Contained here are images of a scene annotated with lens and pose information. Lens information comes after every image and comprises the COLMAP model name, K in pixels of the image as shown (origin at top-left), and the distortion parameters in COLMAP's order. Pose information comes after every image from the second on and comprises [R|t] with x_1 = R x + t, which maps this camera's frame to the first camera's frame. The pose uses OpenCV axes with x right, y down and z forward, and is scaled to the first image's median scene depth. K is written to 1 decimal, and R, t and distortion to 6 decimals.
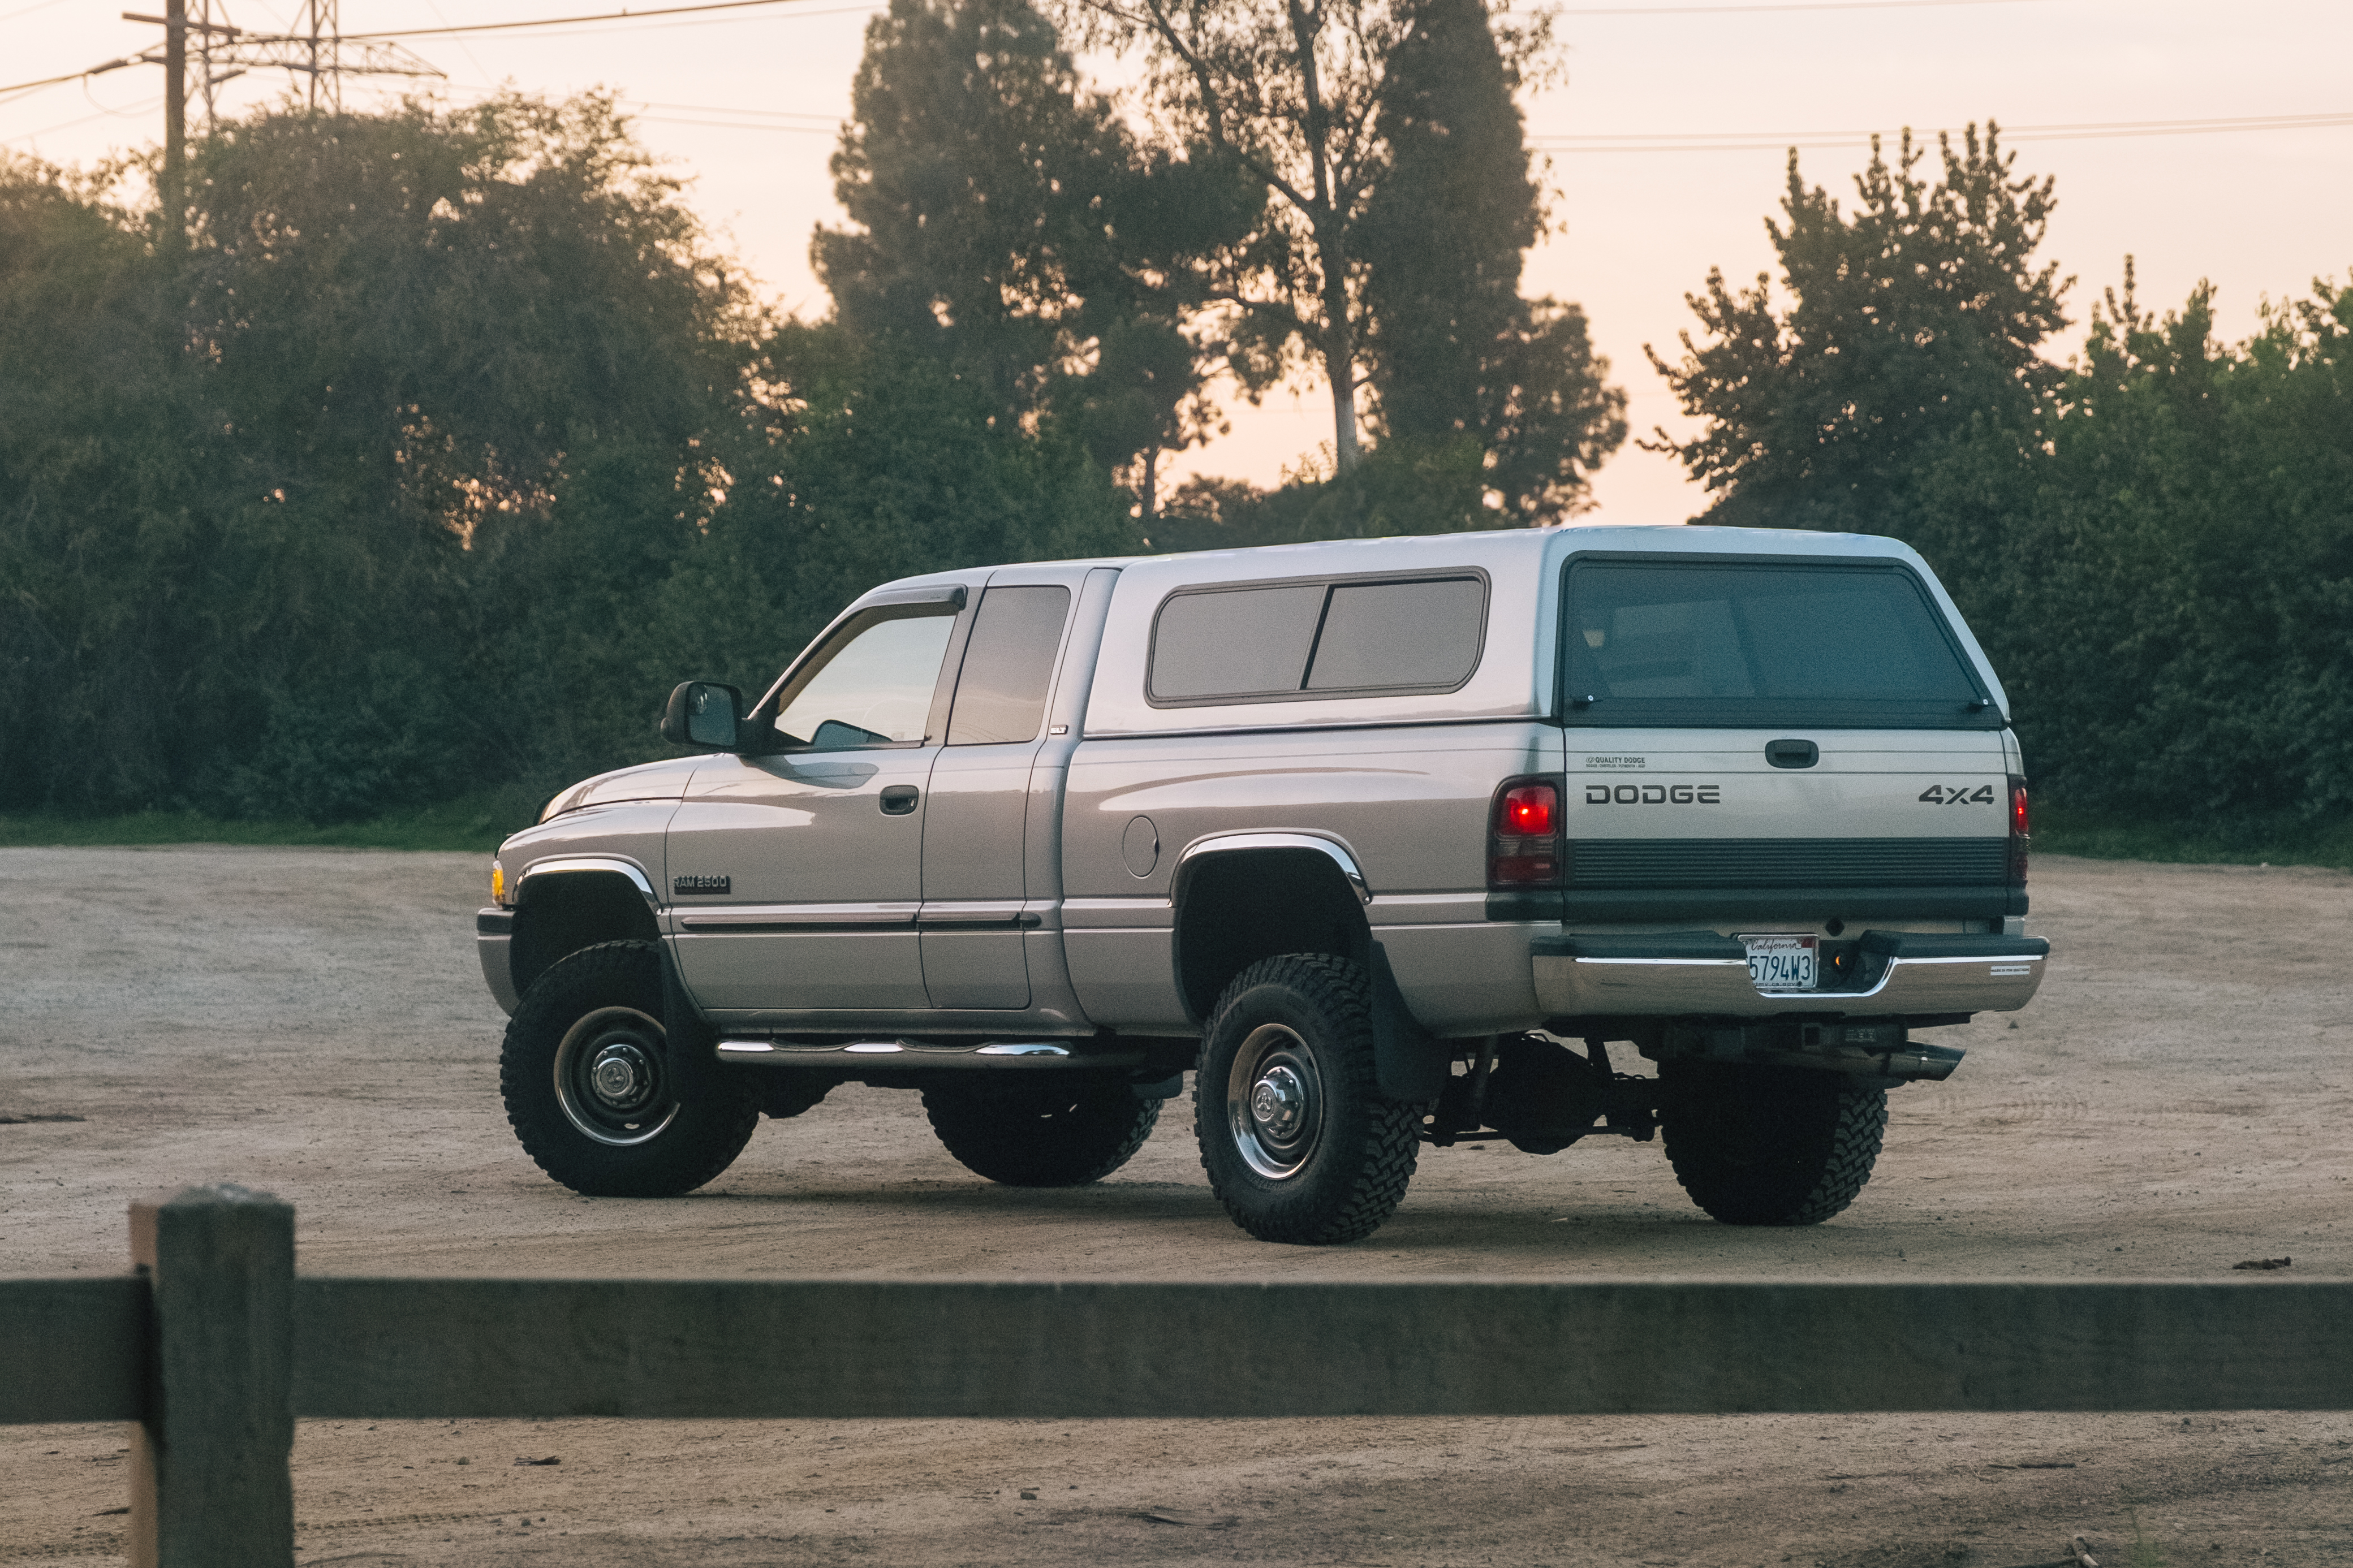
lens RADIAL K [[6079.8, 0, 1176.5], [0, 6079.8, 784.0], [0, 0, 1]] dist [1.069932, 0.054603]
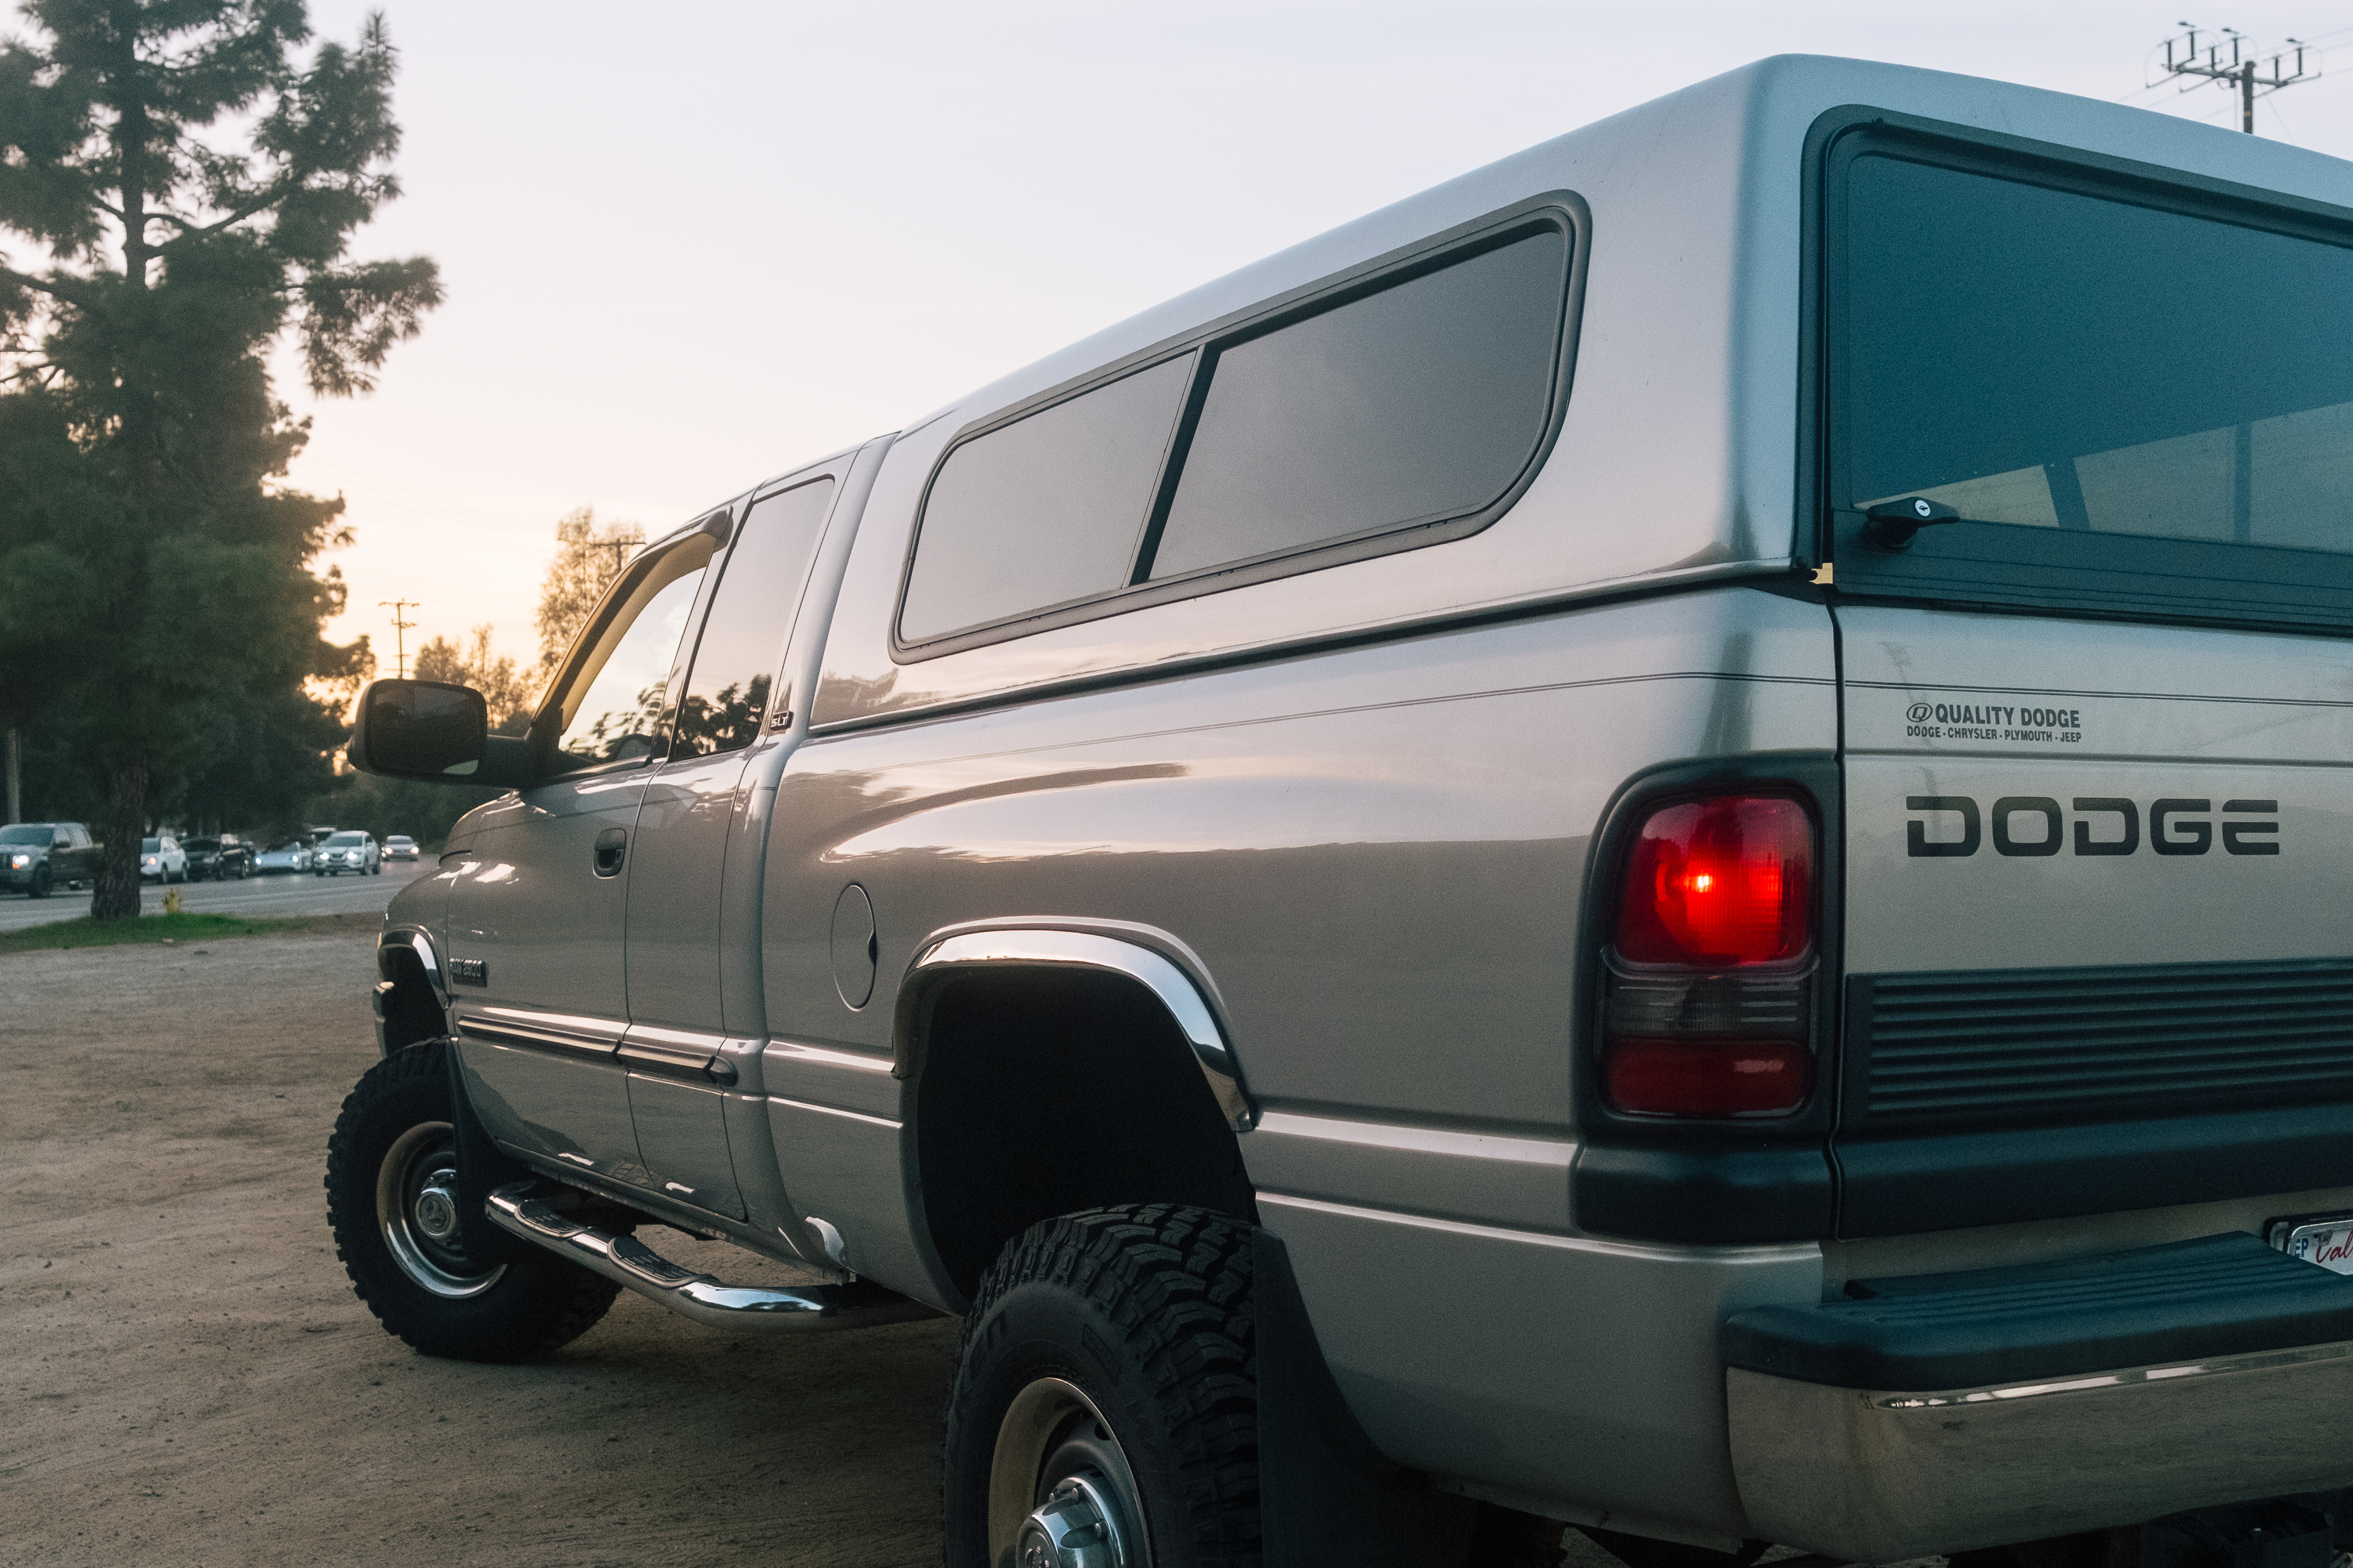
lens RADIAL K [[2303.6, 0, 1176.5], [0, 2303.6, 956.1], [0, 0, 1]] dist [-0.008691, -0.011609]
pose [[0.991889, 0.005438, -0.126990, 0.045126], [0.000531, 0.998898, 0.046920, 0.002771], [0.127106, -0.046607, 0.990794, 0.871512]]
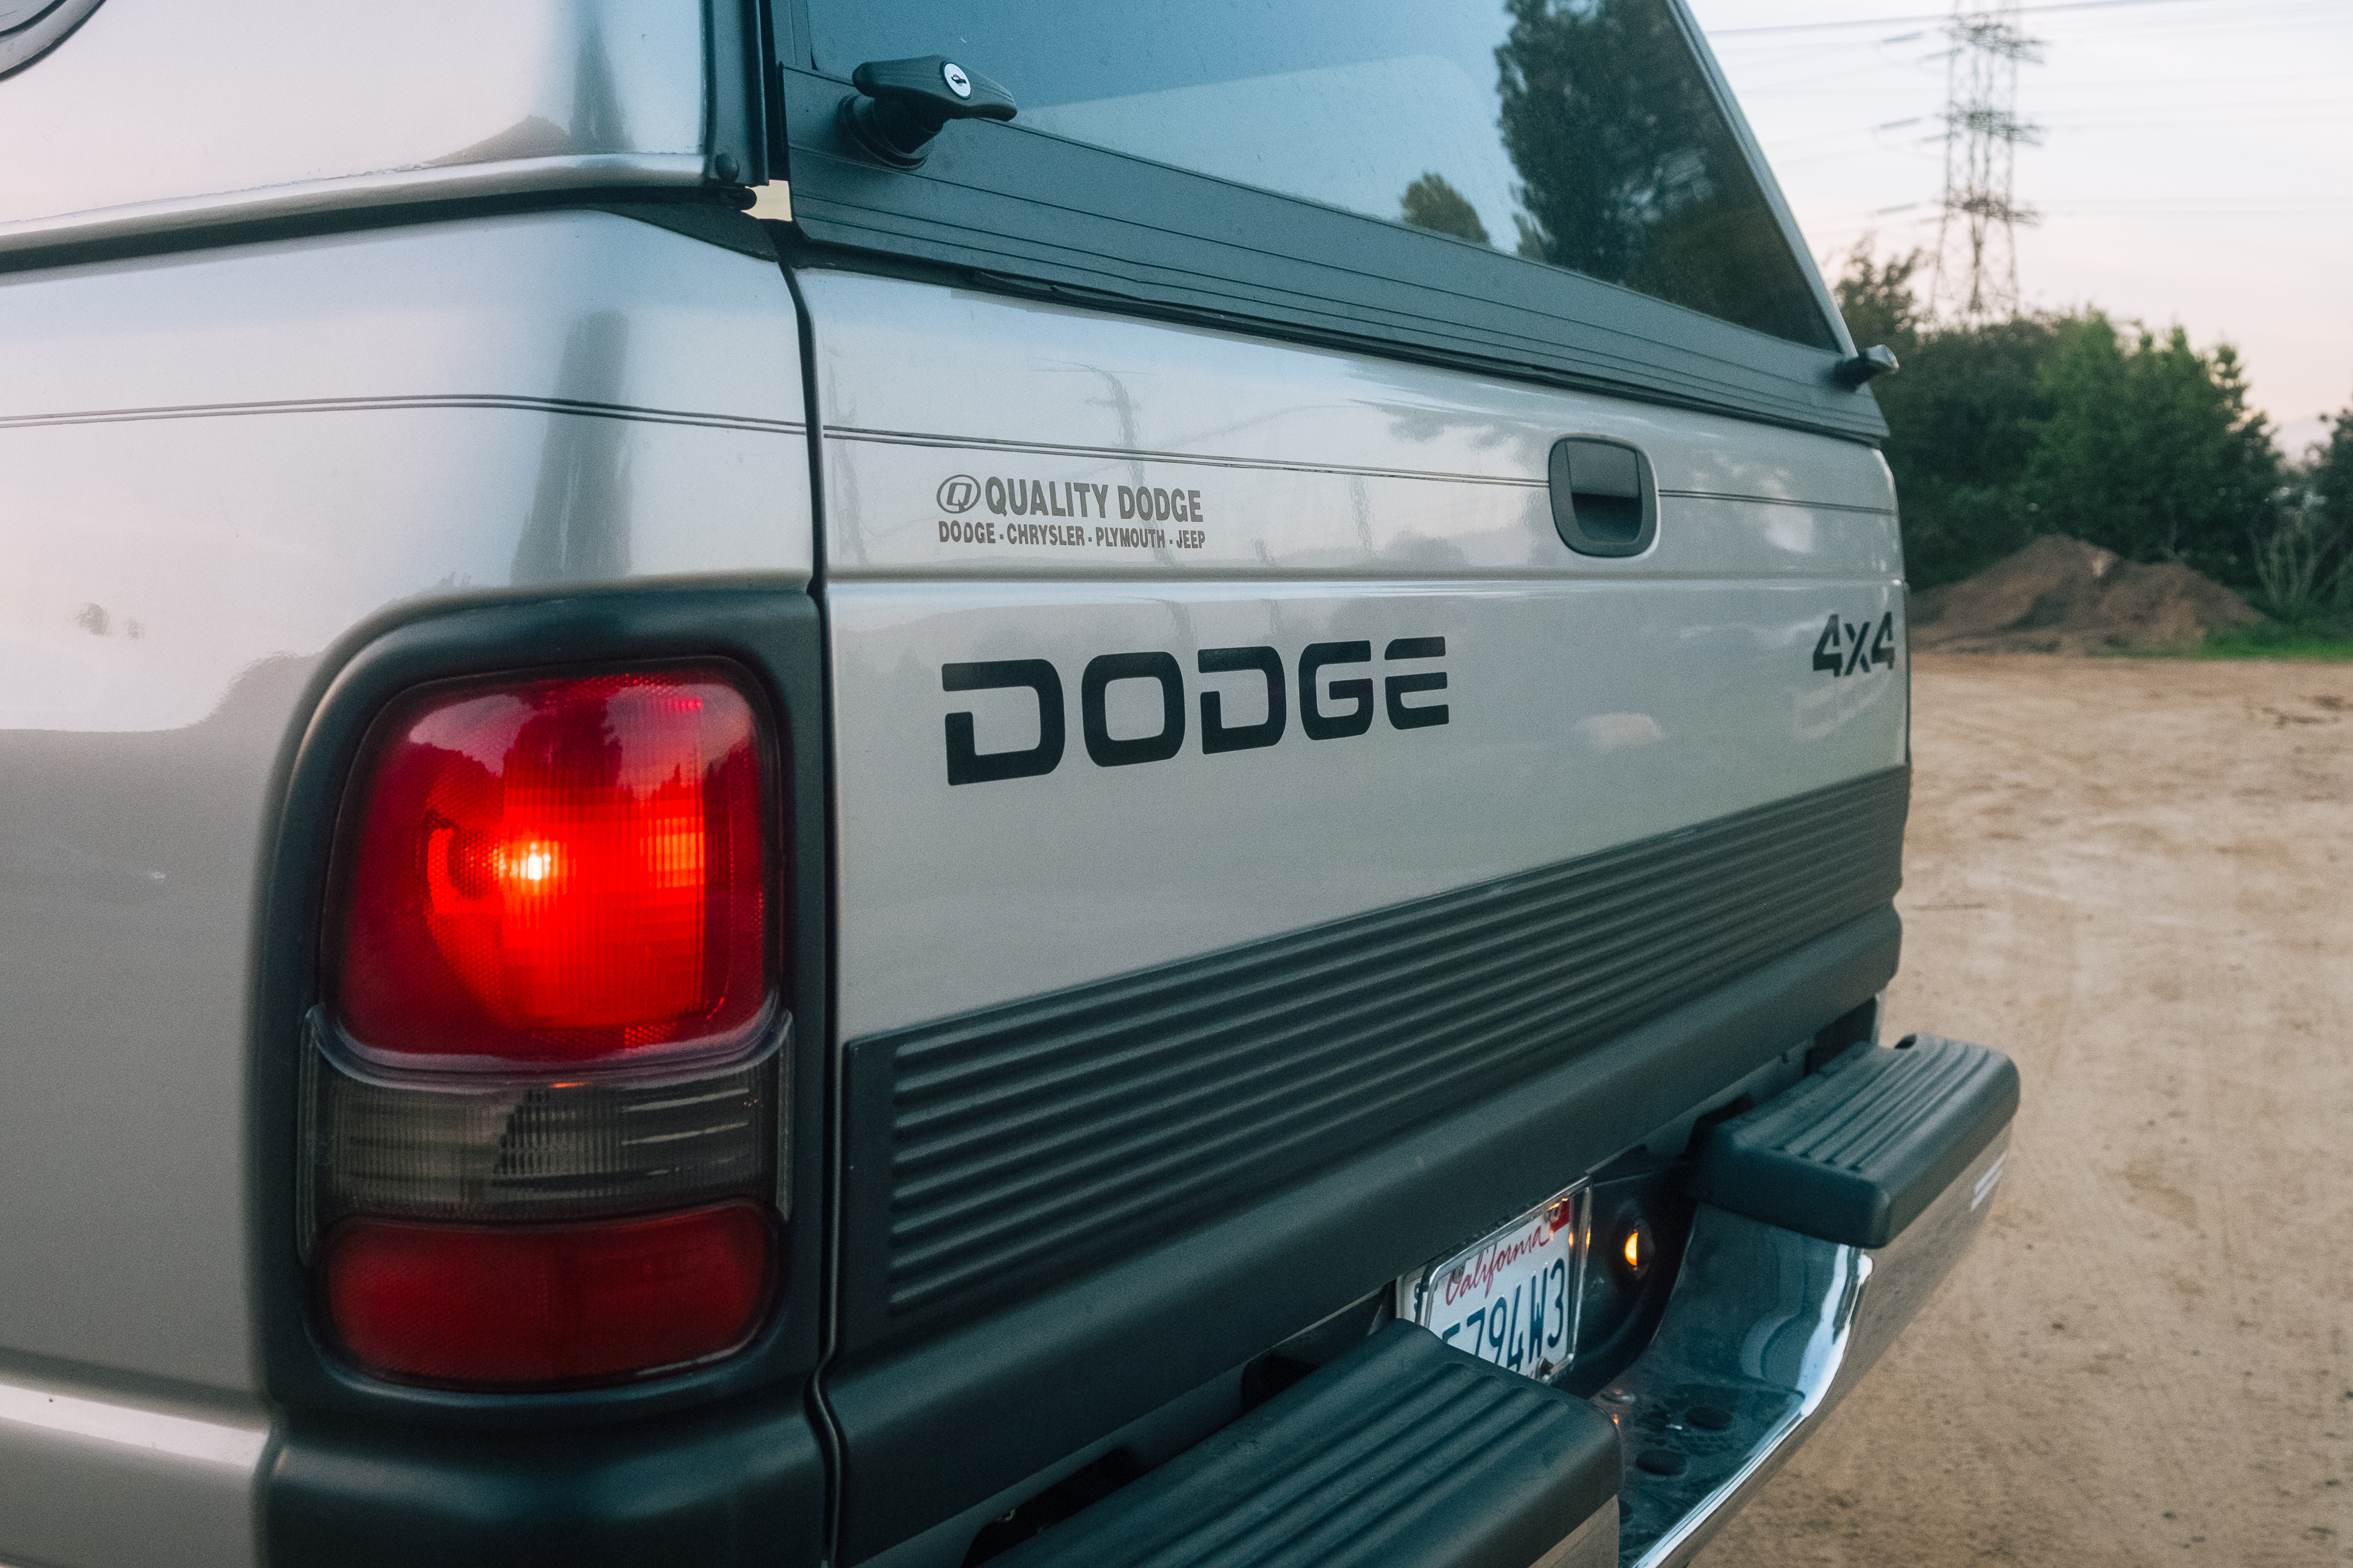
lens RADIAL K [[2351.4, 0, 1185.4], [0, 2351.4, 777.0], [0, 0, 1]] dist [-0.010777, -0.011335]
pose [[0.922892, -0.029572, 0.383921, 0.049713], [-0.005489, 0.995935, 0.089909, -0.002190], [-0.385019, -0.085084, 0.918978, 0.933266]]
